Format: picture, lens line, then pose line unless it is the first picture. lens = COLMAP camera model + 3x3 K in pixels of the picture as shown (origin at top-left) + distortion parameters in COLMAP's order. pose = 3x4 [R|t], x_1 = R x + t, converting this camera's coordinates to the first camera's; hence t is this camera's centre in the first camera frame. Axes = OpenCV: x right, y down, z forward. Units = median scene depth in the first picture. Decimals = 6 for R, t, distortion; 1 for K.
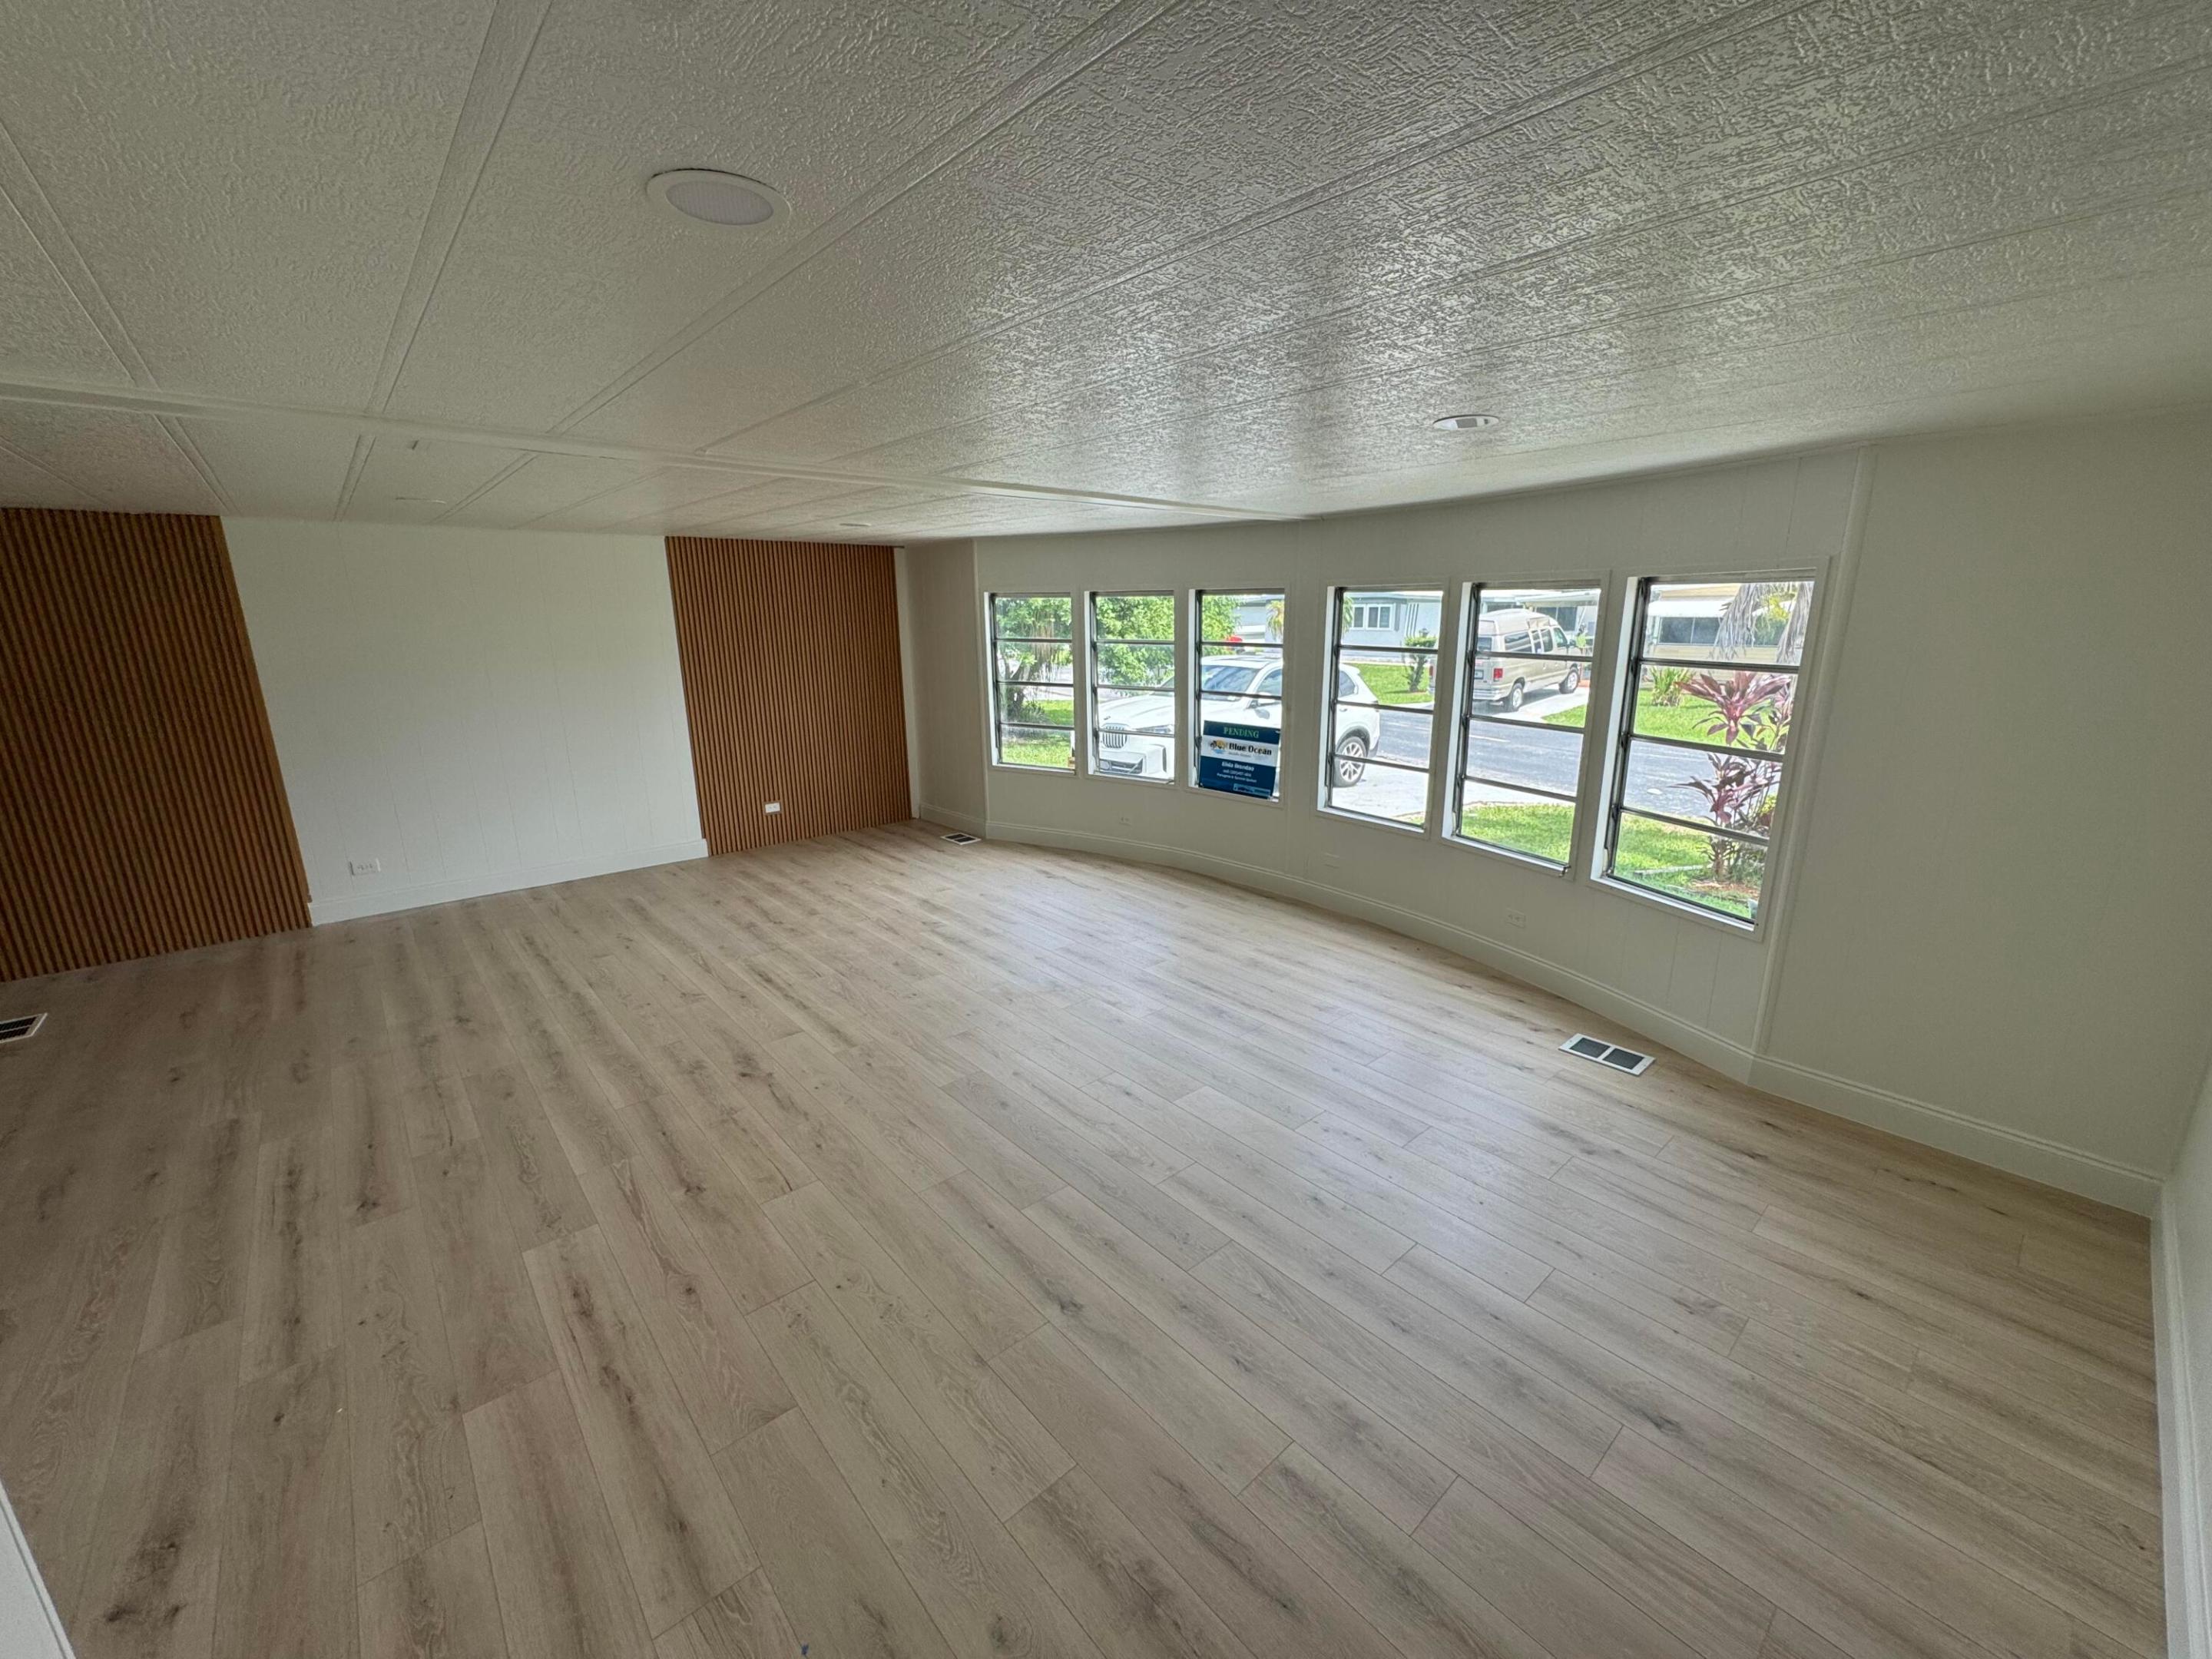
lens RADIAL K [[884.0, 0, 1110.6], [0, 884.0, 830.7], [0, 0, 1]] dist [-0.005078, 0.000460]
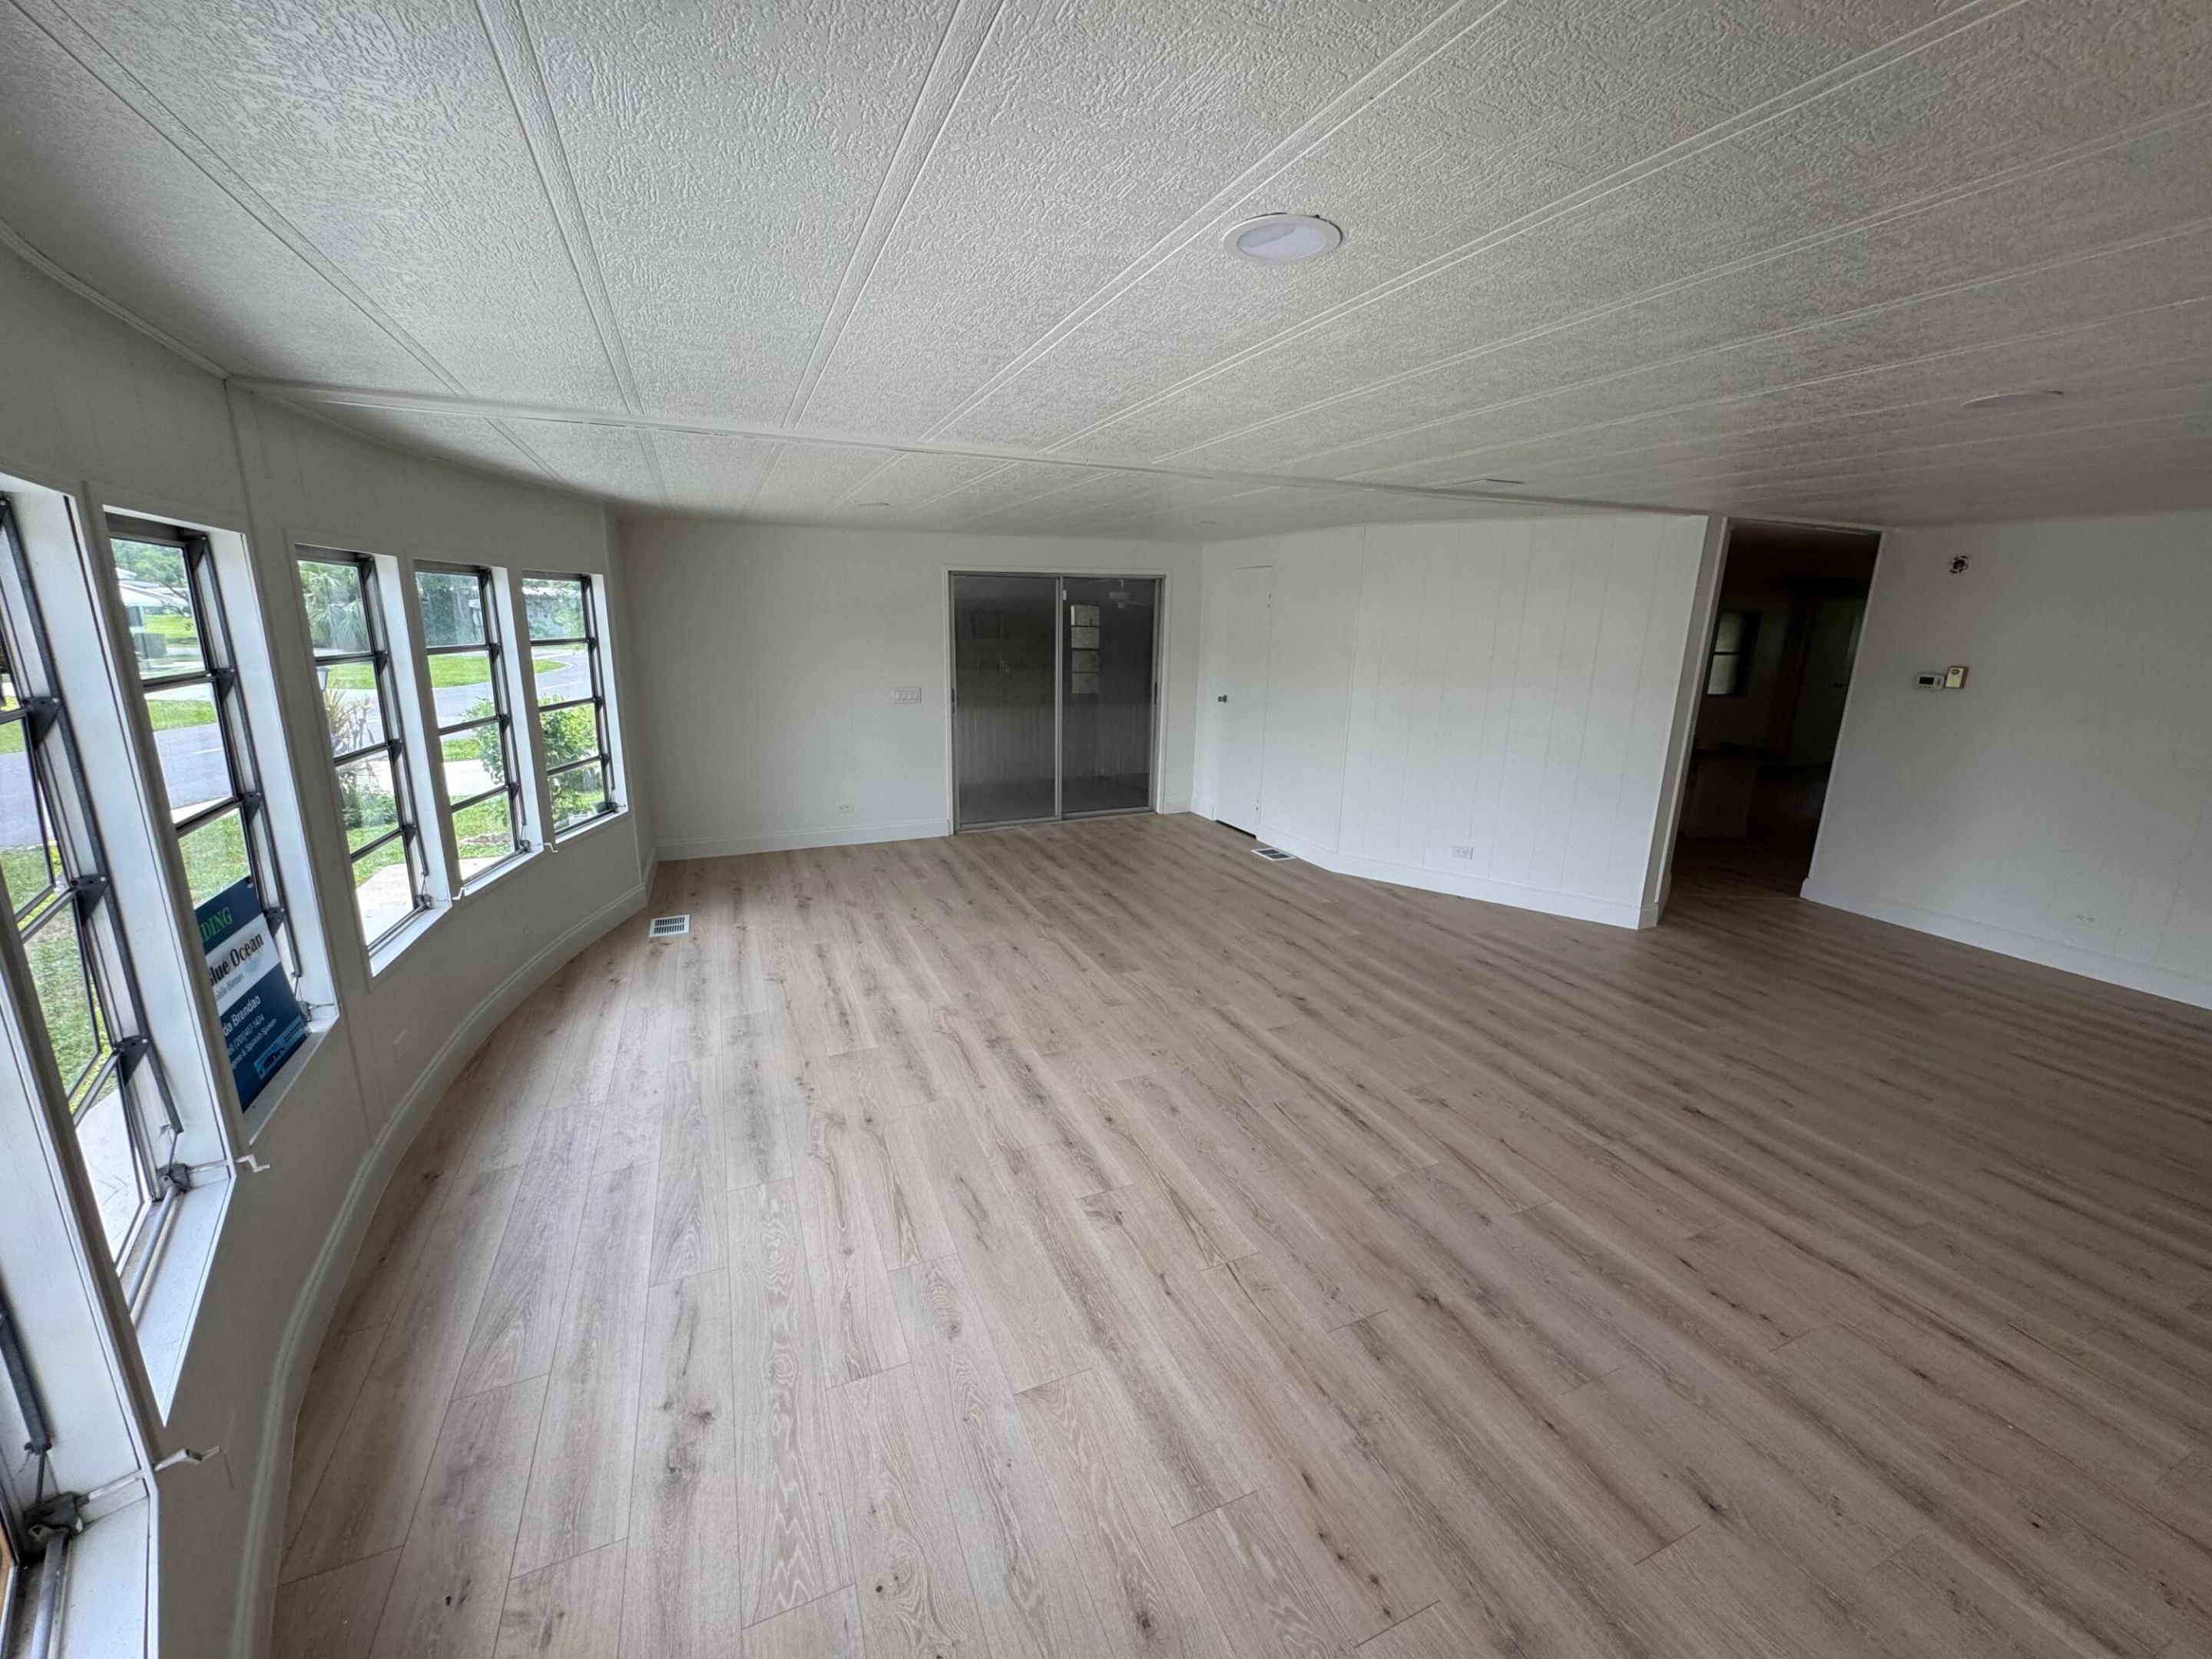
lens RADIAL K [[884.0, 0, 1108.3], [0, 884.0, 837.1], [0, 0, 1]] dist [-0.005078, 0.000460]
pose [[-0.951832, -0.082921, 0.295194, -0.374235], [0.065576, 0.885410, 0.460161, -0.356255], [-0.299525, 0.457354, -0.837324, 1.472826]]
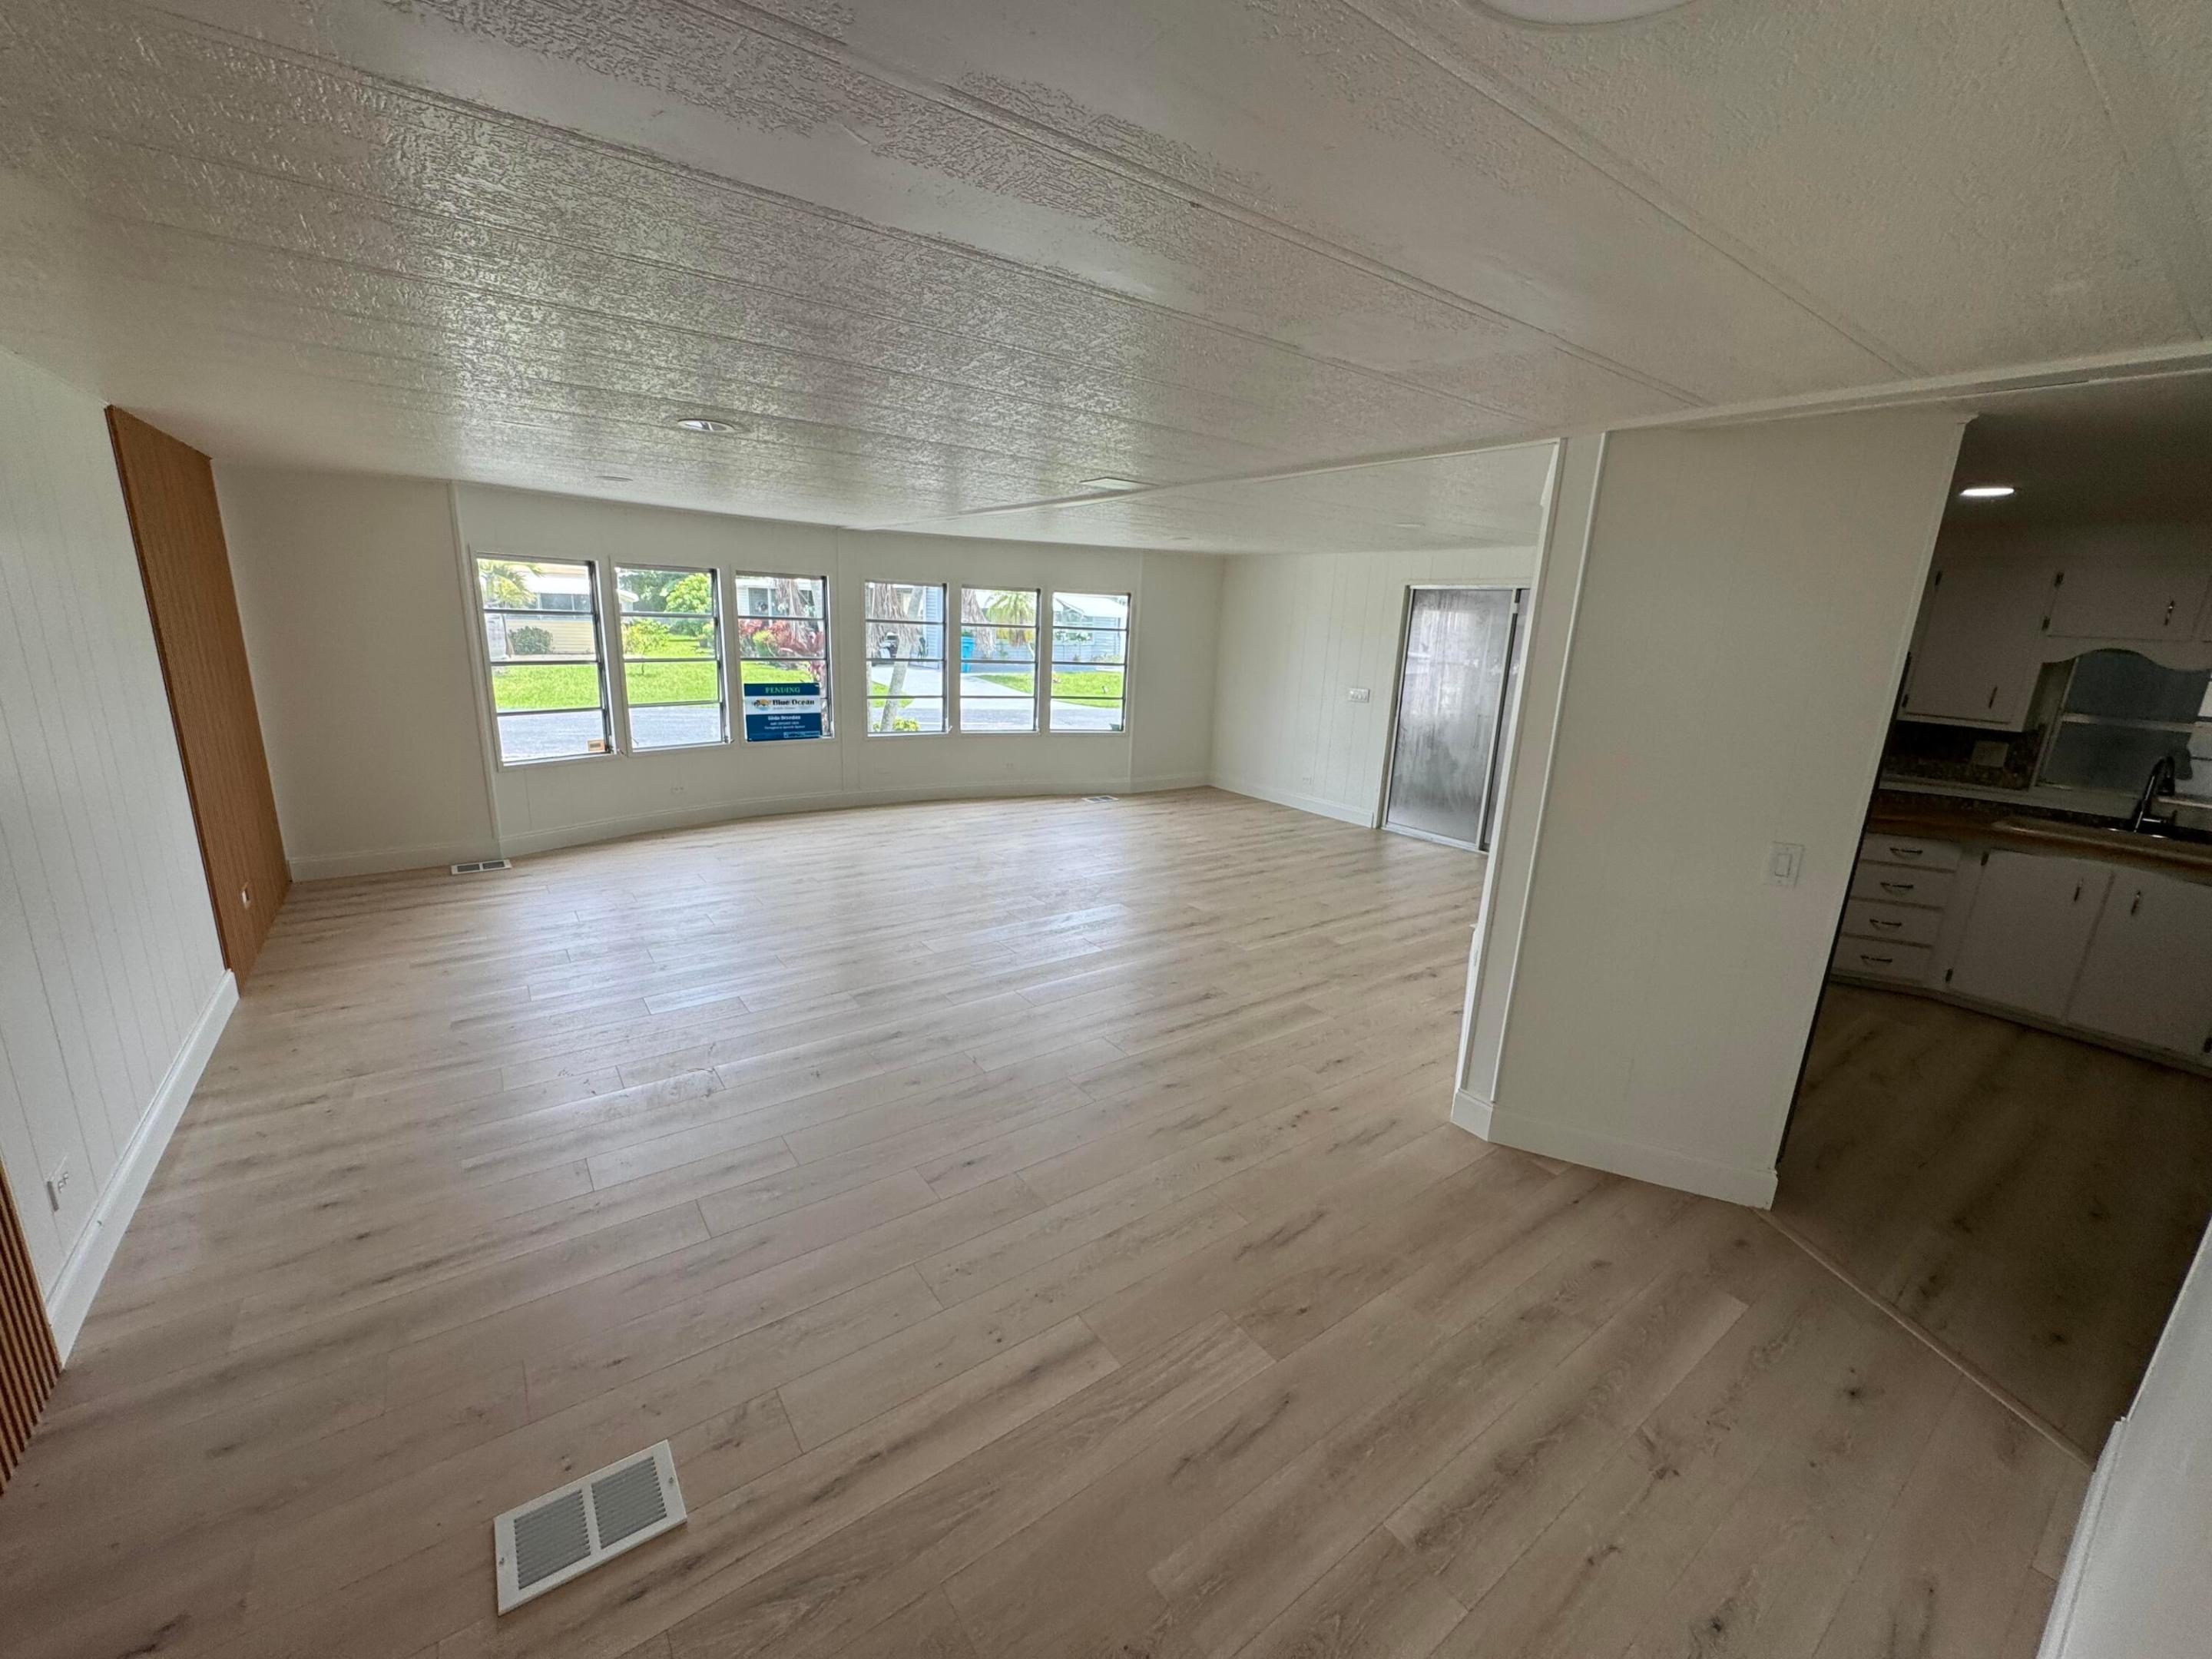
lens RADIAL K [[884.0, 0, 1109.9], [0, 884.0, 836.3], [0, 0, 1]] dist [-0.005078, 0.000460]
pose [[0.094486, -0.236578, 0.967007, -1.320538], [0.197249, 0.956545, 0.214745, -0.114154], [-0.975790, 0.170451, 0.137044, 0.531957]]
